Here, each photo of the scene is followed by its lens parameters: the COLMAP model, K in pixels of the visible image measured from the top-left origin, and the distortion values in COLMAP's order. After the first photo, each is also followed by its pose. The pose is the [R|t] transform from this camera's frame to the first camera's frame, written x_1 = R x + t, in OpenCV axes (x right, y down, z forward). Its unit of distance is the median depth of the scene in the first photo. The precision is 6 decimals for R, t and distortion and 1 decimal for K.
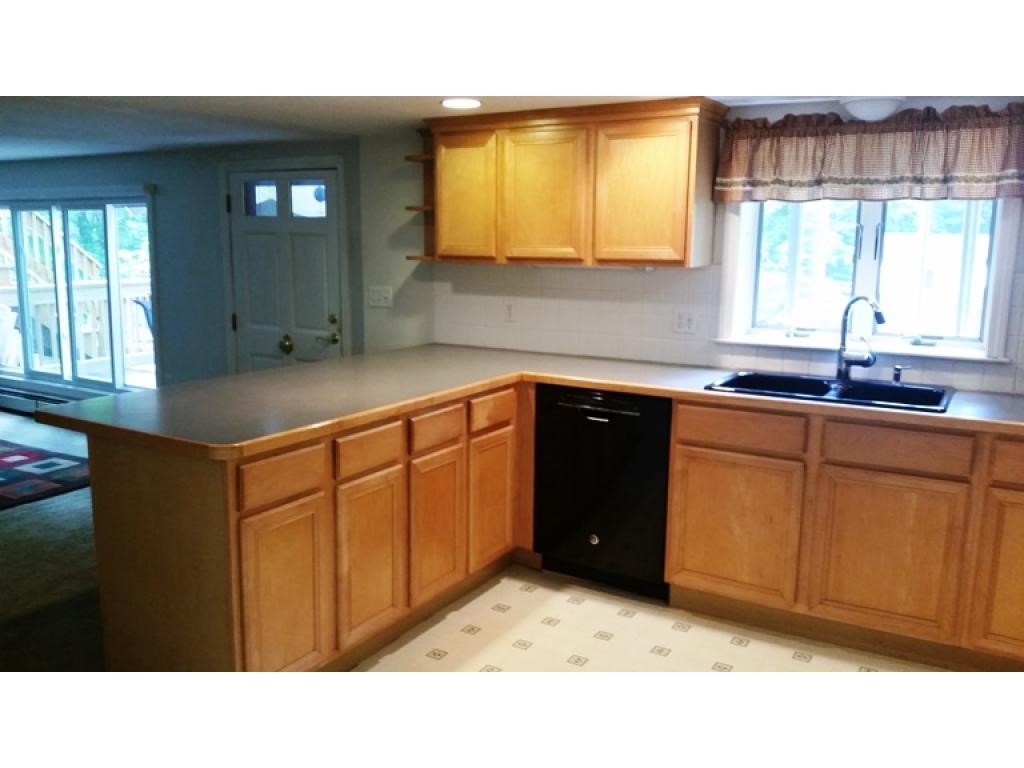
lens RADIAL K [[827.7, 0, 512.0], [0, 827.7, 384.0], [0, 0, 1]] dist [0.101940, -0.248417]
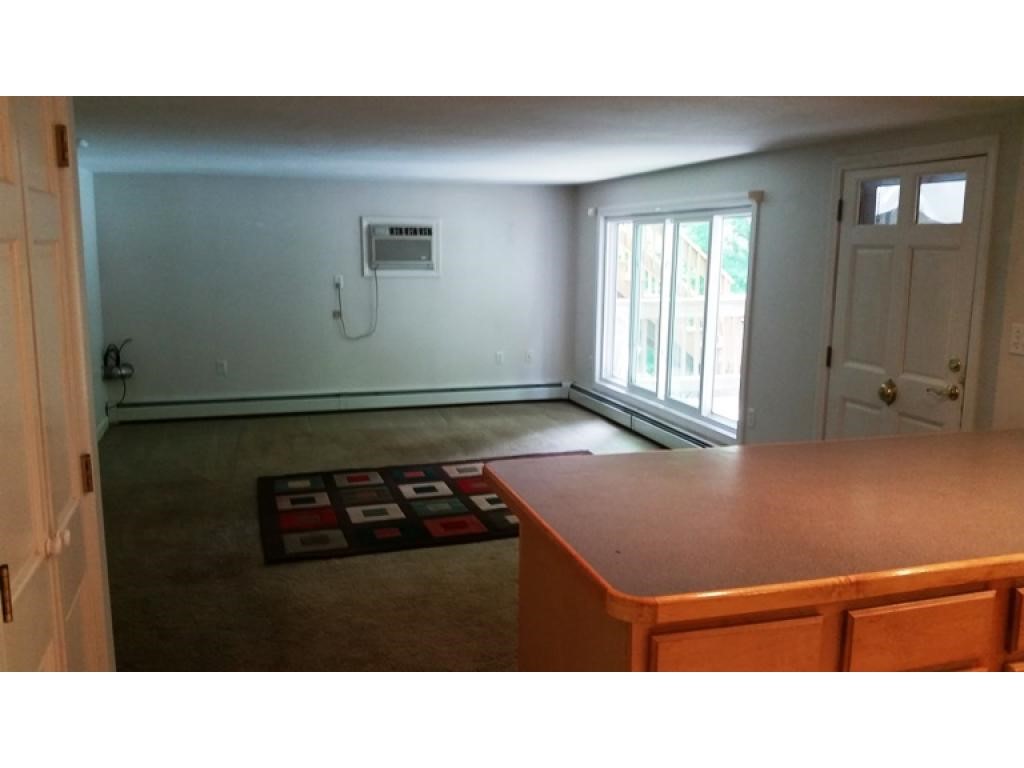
lens RADIAL K [[844.9, 0, 508.8], [0, 844.9, 398.1], [0, 0, 1]] dist [0.002830, -0.067950]
pose [[0.733567, 0.118468, -0.669212, -0.013144], [-0.121130, 0.991714, 0.042780, -0.051397], [0.668735, 0.049679, 0.741839, 0.305642]]
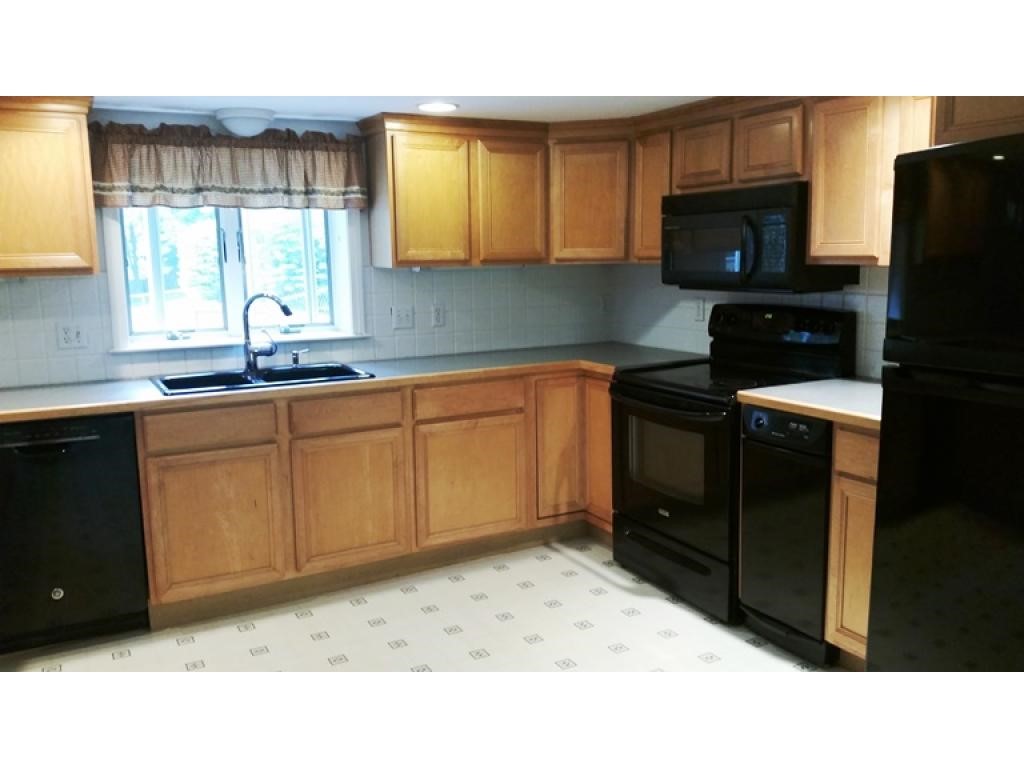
lens RADIAL K [[827.7, 0, 512.0], [0, 827.7, 384.0], [0, 0, 1]] dist [0.101940, -0.248417]
pose [[0.510984, -0.152200, 0.846008, -0.362621], [0.165787, 0.983171, 0.076741, -0.014617], [-0.843451, 0.101043, 0.527618, 0.126863]]
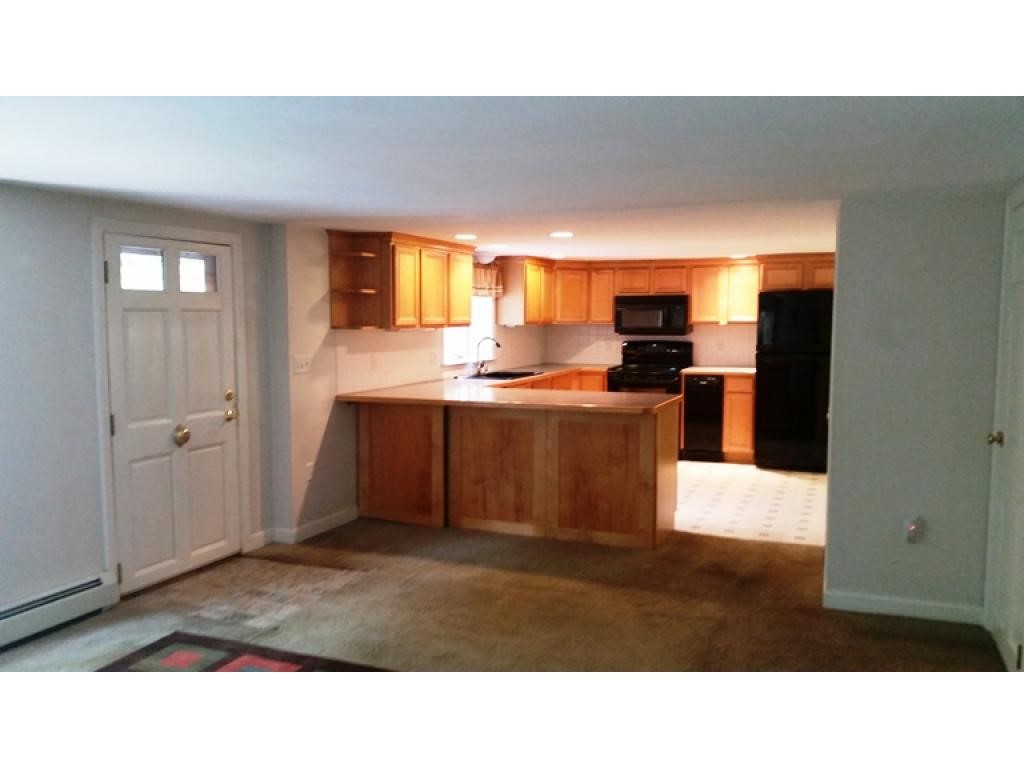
lens RADIAL K [[827.7, 0, 512.0], [0, 827.7, 384.0], [0, 0, 1]] dist [0.101940, -0.248417]
pose [[-0.136031, -0.094040, 0.986231, -1.832226], [0.165967, 0.979253, 0.116267, -0.225236], [-0.976704, 0.179498, -0.117601, 1.178844]]
